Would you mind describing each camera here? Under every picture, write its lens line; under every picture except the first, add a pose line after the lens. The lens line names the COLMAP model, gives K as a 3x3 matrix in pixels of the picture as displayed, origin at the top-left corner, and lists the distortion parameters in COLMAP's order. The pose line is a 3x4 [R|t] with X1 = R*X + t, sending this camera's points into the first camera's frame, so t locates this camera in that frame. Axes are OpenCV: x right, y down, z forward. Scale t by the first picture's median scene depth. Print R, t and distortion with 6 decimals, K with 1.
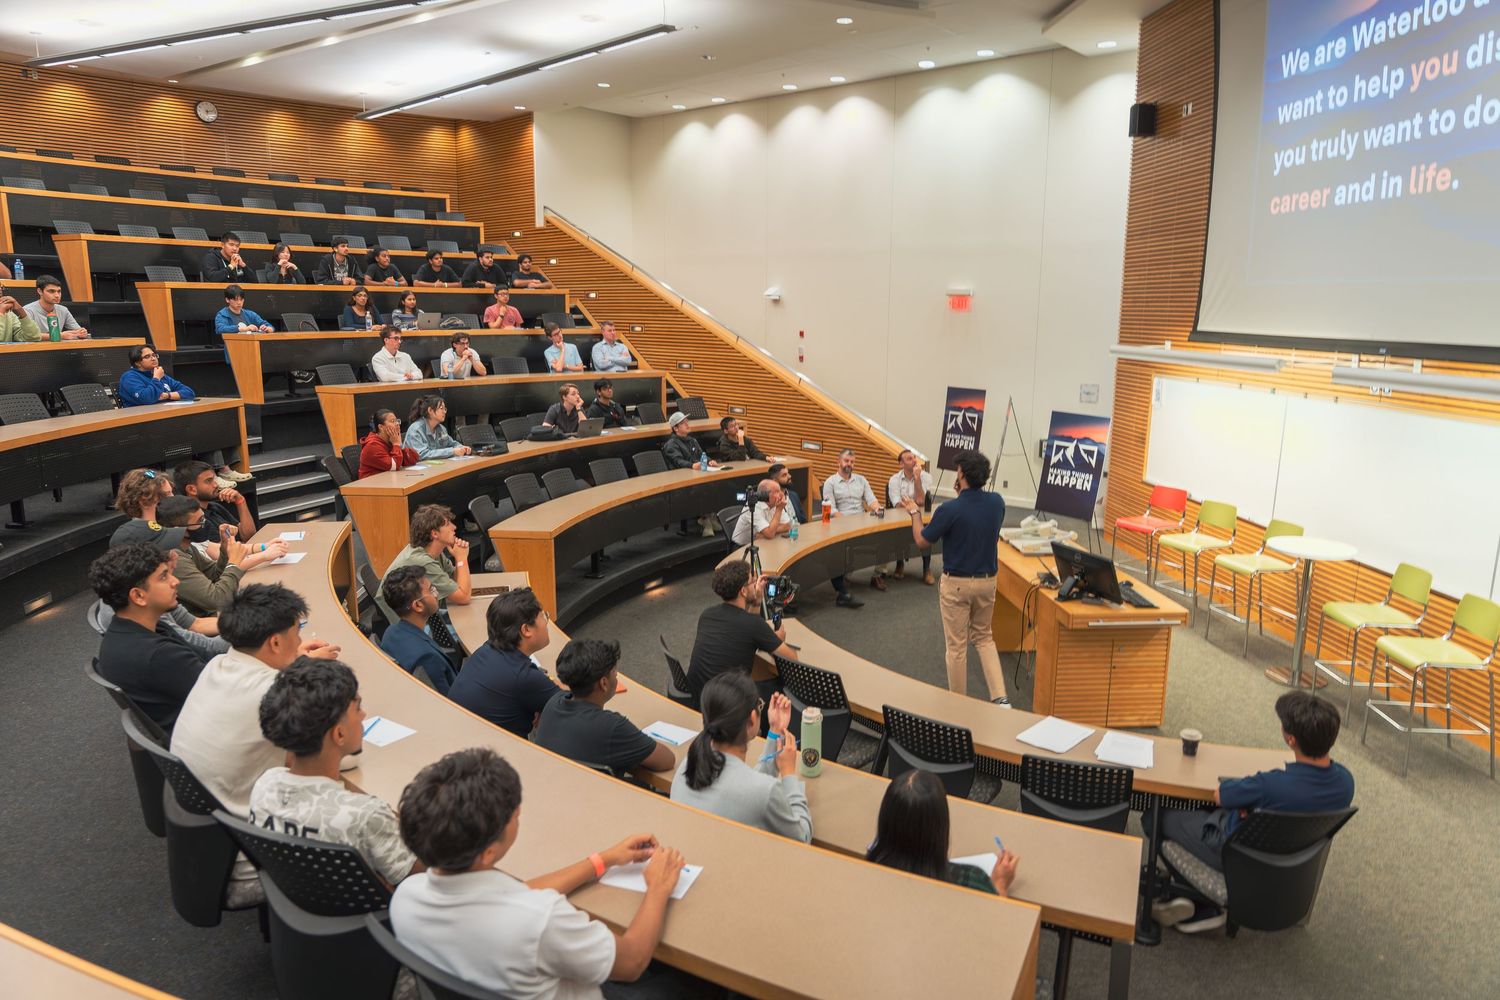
lens RADIAL K [[993.7, 0, 750.7], [0, 993.7, 503.7], [0, 0, 1]] dist [-0.010760, -0.005138]
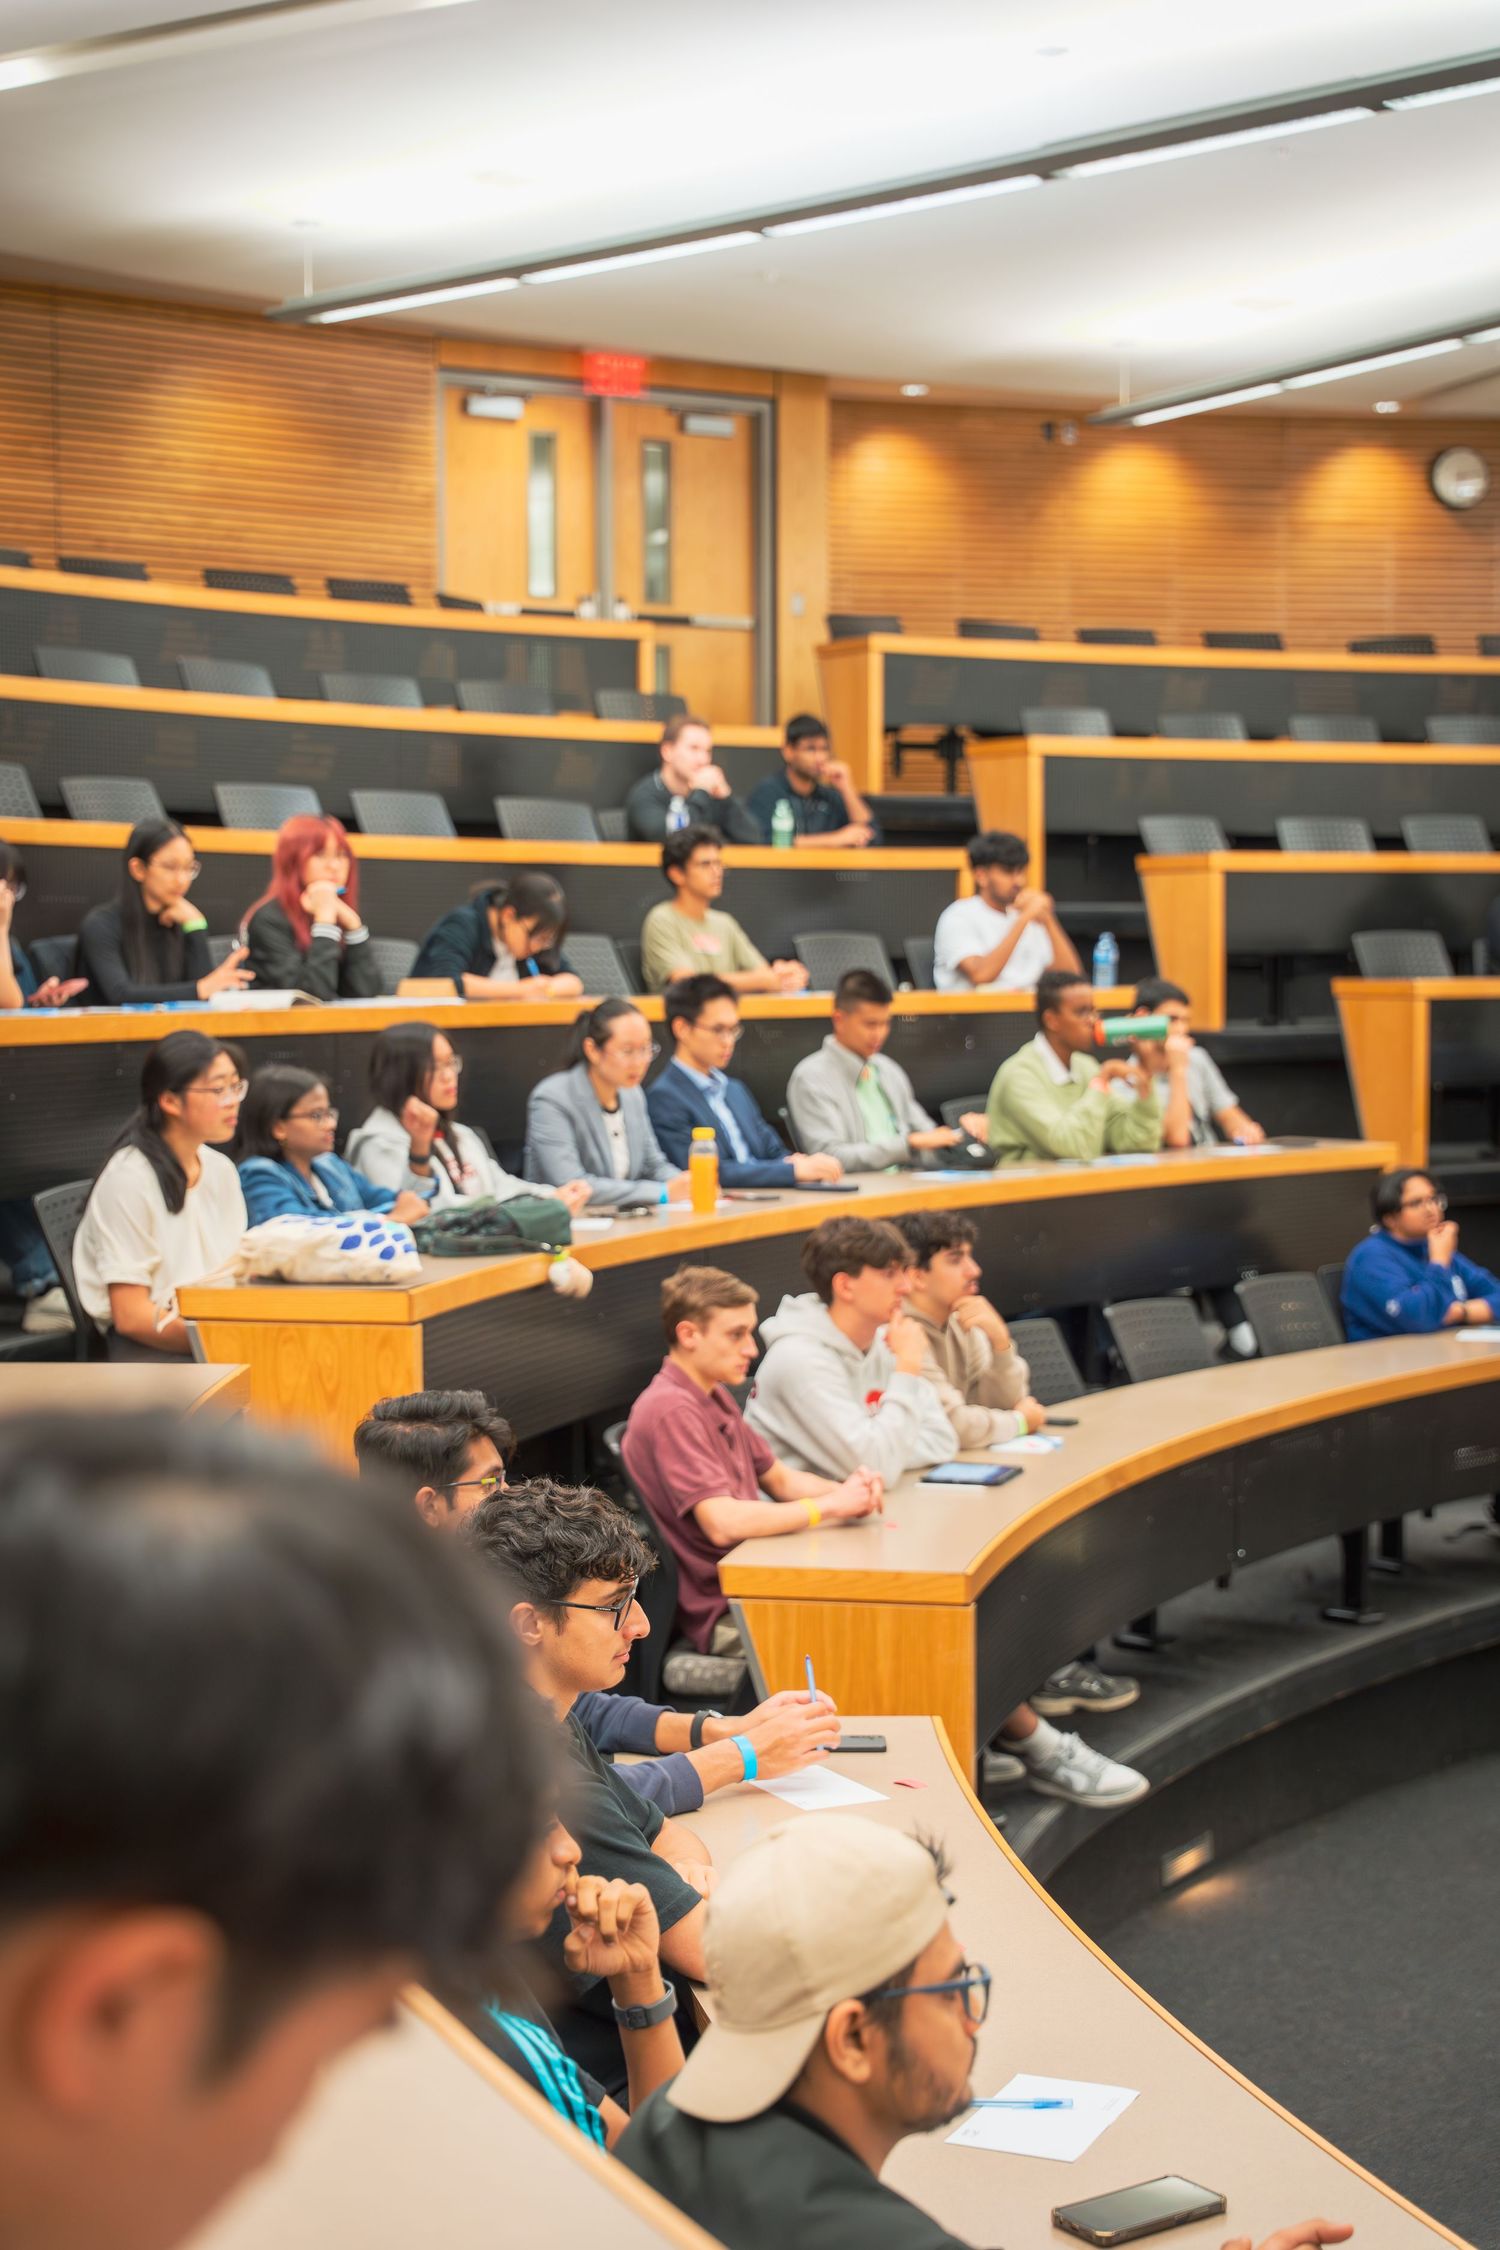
lens RADIAL K [[3267.7, 0, 750.5], [0, 3267.7, 1155.9], [0, 0, 1]] dist [0.022821, 0.045073]
pose [[0.805349, 0.026884, -0.592192, -0.076130], [-0.105711, 0.989472, -0.098842, -0.016353], [0.583300, 0.142204, 0.799712, -0.092929]]
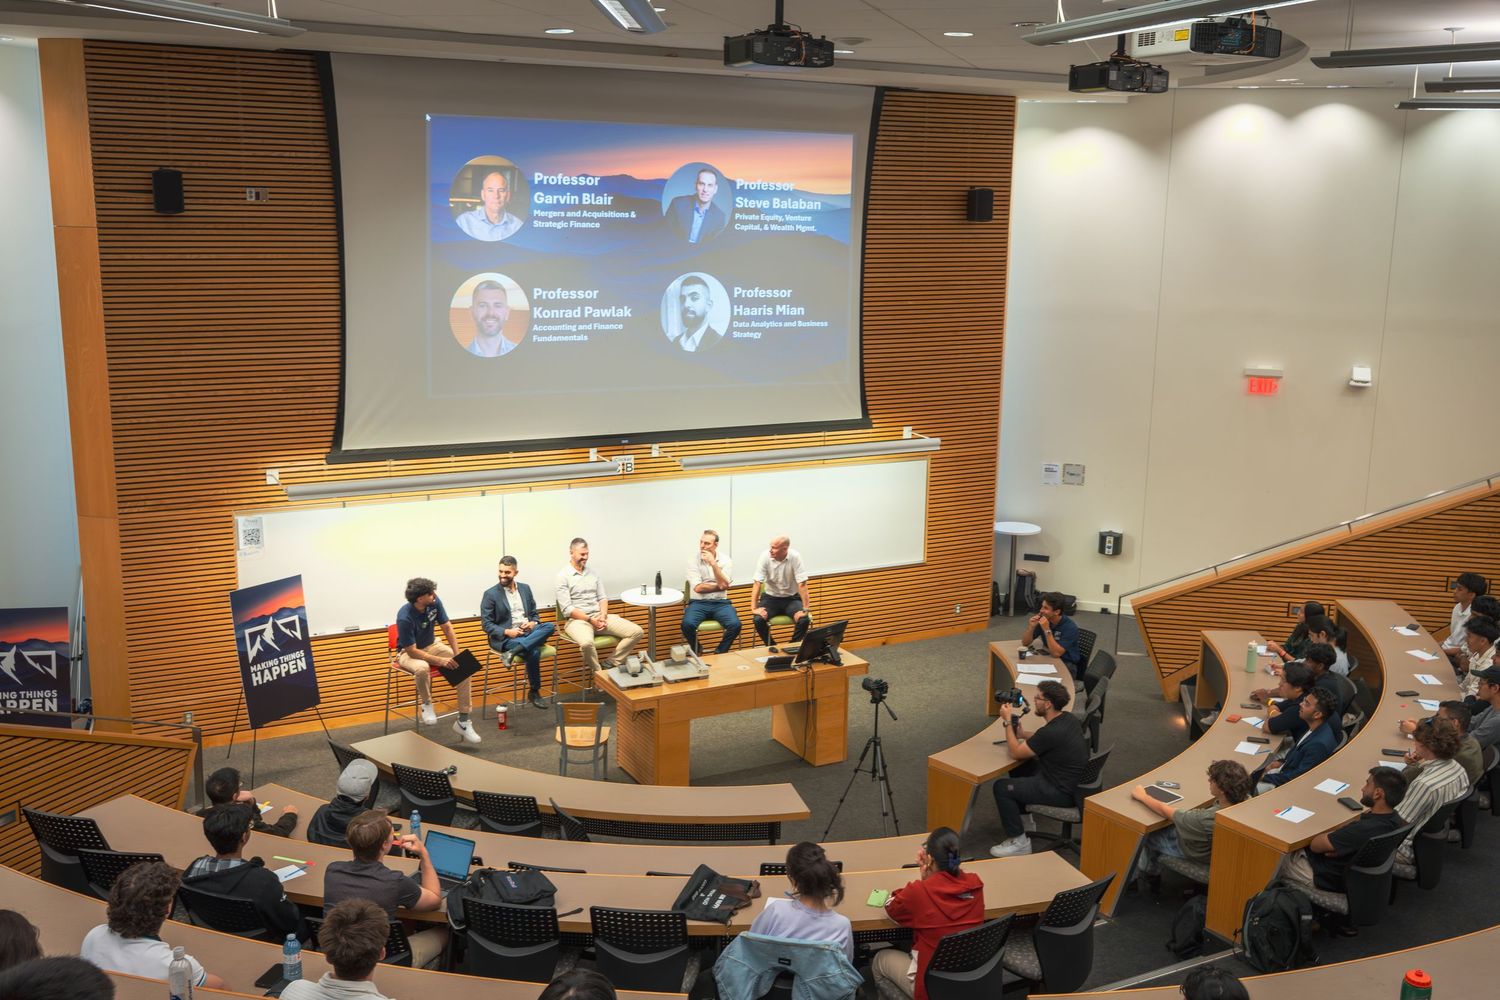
lens RADIAL K [[1458.2, 0, 756.7], [0, 1458.2, 495.1], [0, 0, 1]] dist [0.005166, 0.001141]
pose [[-0.405573, -0.195953, 0.892812, -0.814824], [0.157021, 0.947296, 0.279240, -0.413919], [-0.900475, 0.253442, -0.353429, 1.061569]]
